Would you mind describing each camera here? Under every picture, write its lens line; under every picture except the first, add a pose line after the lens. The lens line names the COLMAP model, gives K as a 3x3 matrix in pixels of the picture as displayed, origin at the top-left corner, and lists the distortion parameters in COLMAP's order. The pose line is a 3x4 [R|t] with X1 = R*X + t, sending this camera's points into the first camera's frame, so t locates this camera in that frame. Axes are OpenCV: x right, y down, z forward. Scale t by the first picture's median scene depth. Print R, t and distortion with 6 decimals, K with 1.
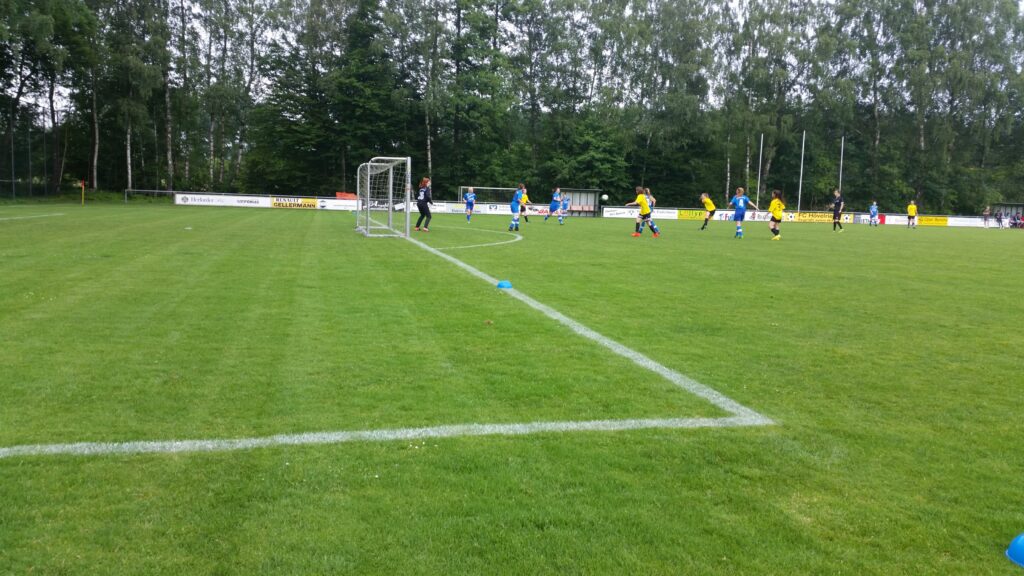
lens RADIAL K [[946.5, 0, 533.9], [0, 946.5, 285.4], [0, 0, 1]] dist [0.200998, -0.542107]
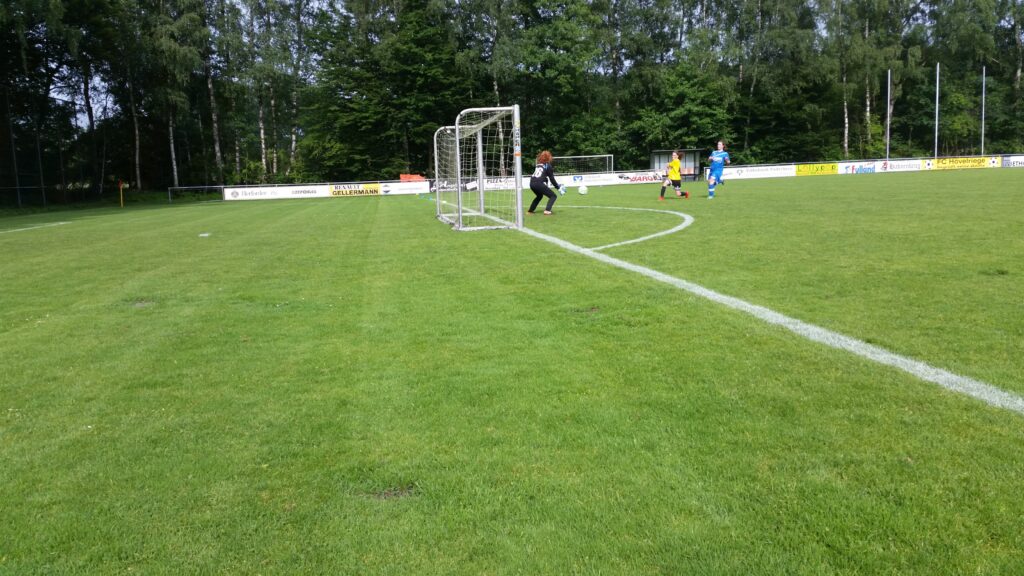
lens RADIAL K [[849.1, 0, 511.5], [0, 849.1, 254.9], [0, 0, 1]] dist [0.170056, -0.355864]
pose [[0.995250, -0.064481, -0.072938, -0.049505], [0.064780, 0.997898, 0.001746, -0.017031], [0.072672, -0.006463, 0.997335, 0.209974]]
